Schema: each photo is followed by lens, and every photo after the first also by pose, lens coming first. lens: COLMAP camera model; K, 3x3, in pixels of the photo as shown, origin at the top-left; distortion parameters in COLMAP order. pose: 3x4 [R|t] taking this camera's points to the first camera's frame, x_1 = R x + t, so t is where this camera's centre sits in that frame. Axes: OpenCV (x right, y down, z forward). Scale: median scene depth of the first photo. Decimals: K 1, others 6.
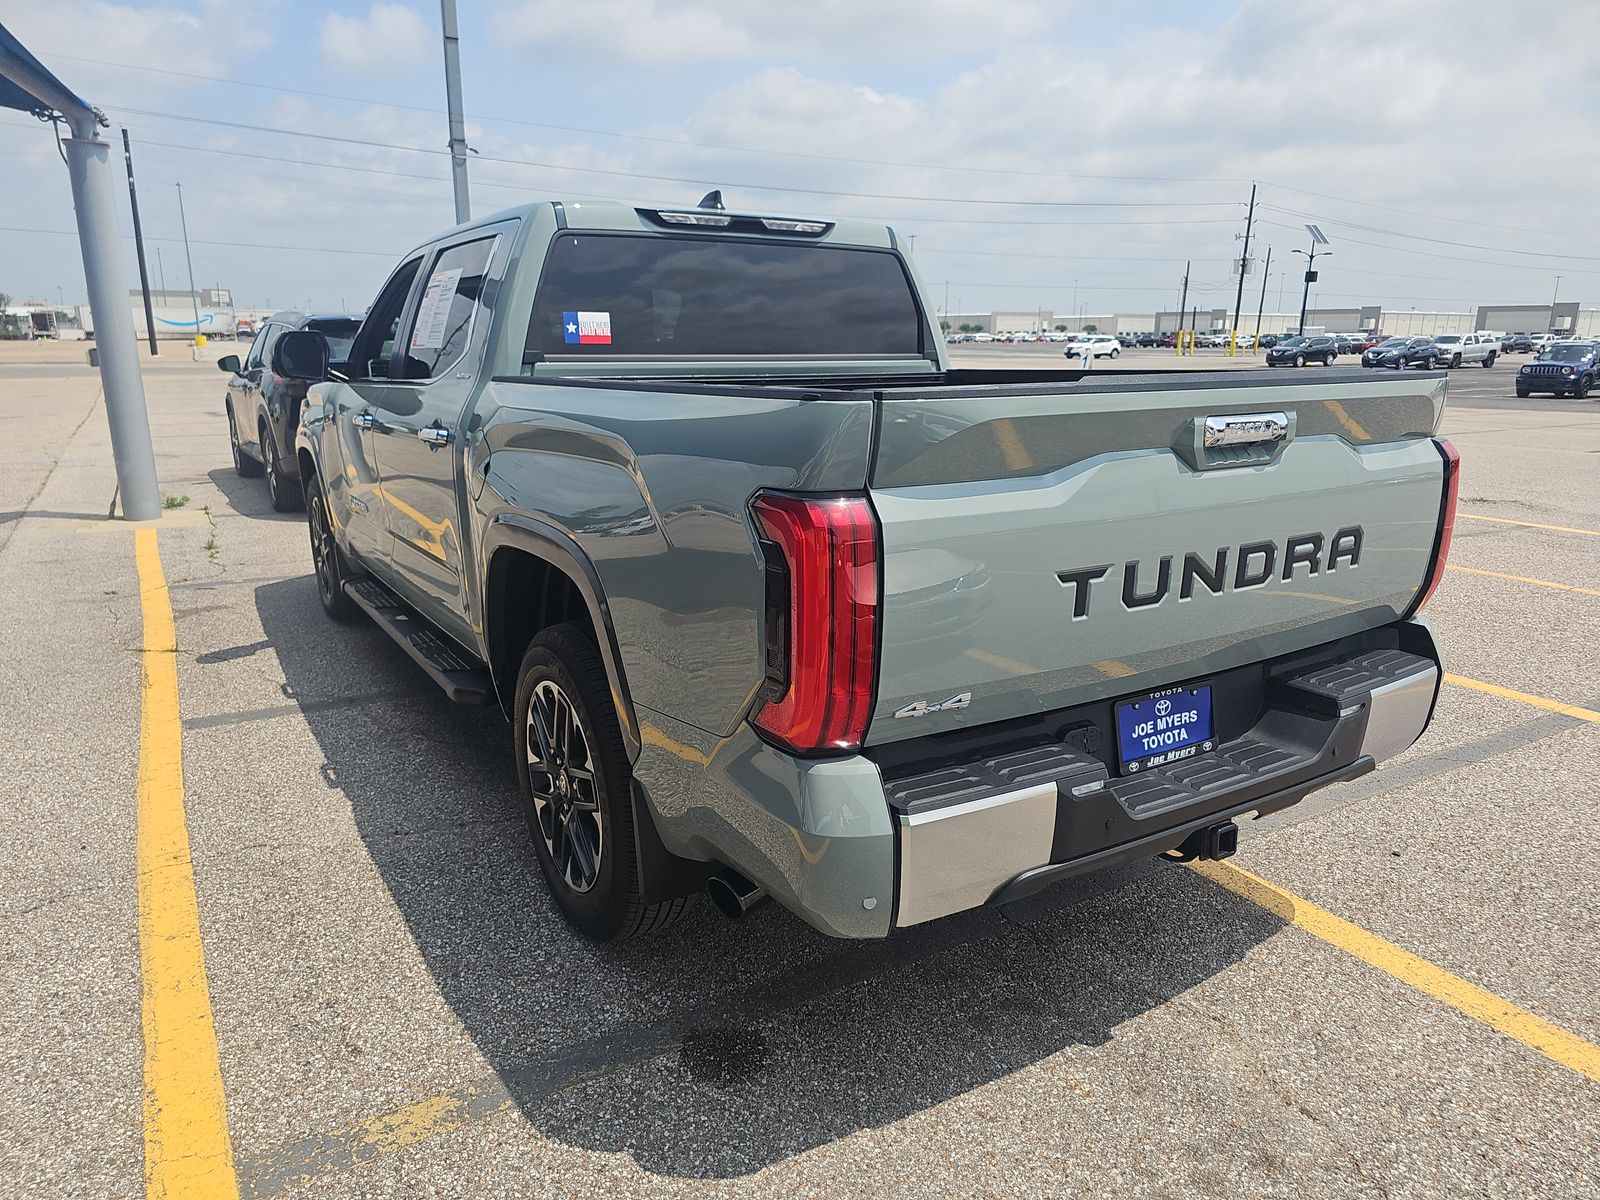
lens RADIAL K [[1072.4, 0, 777.9], [0, 1072.4, 603.6], [0, 0, 1]] dist [0.034328, -0.002453]
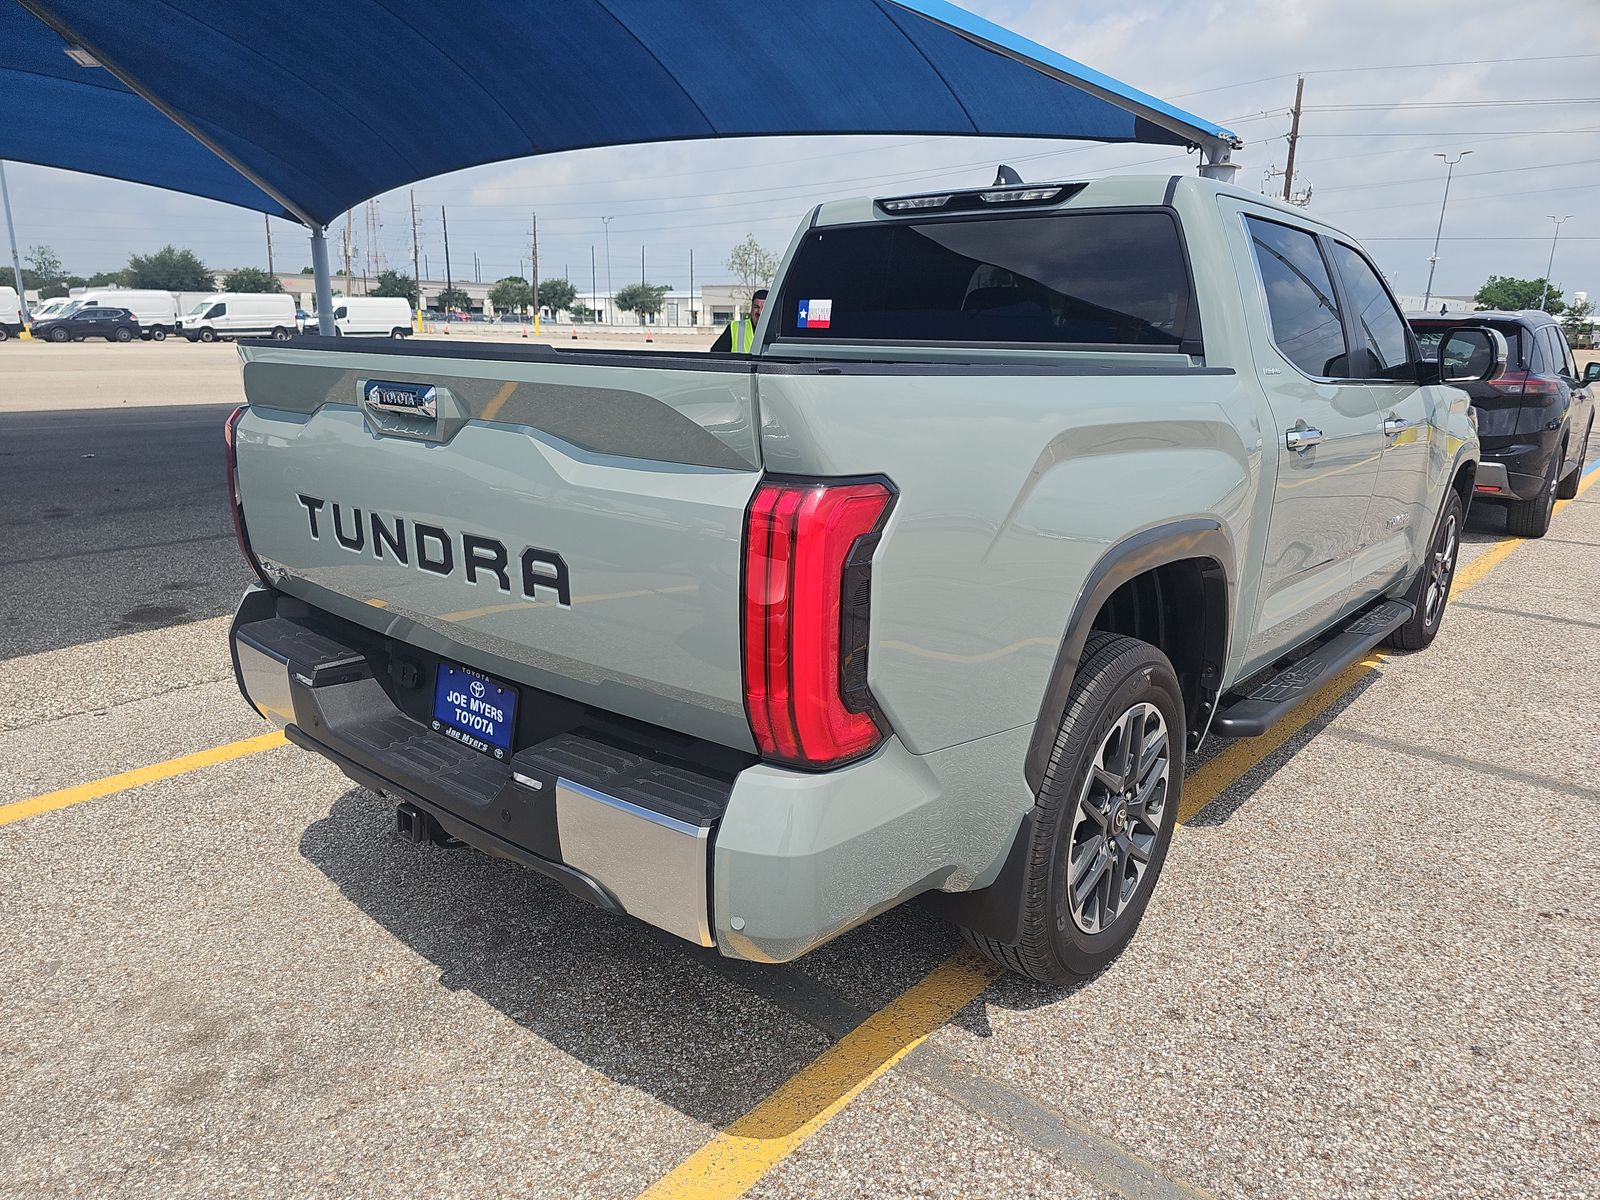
lens RADIAL K [[1072.4, 0, 777.9], [0, 1072.4, 603.6], [0, 0, 1]] dist [0.034328, -0.002453]
pose [[0.292770, 0.237721, -0.926161, 1.299525], [-0.245525, 0.954816, 0.167462, -0.204307], [0.924123, 0.178368, 0.337908, 0.894639]]
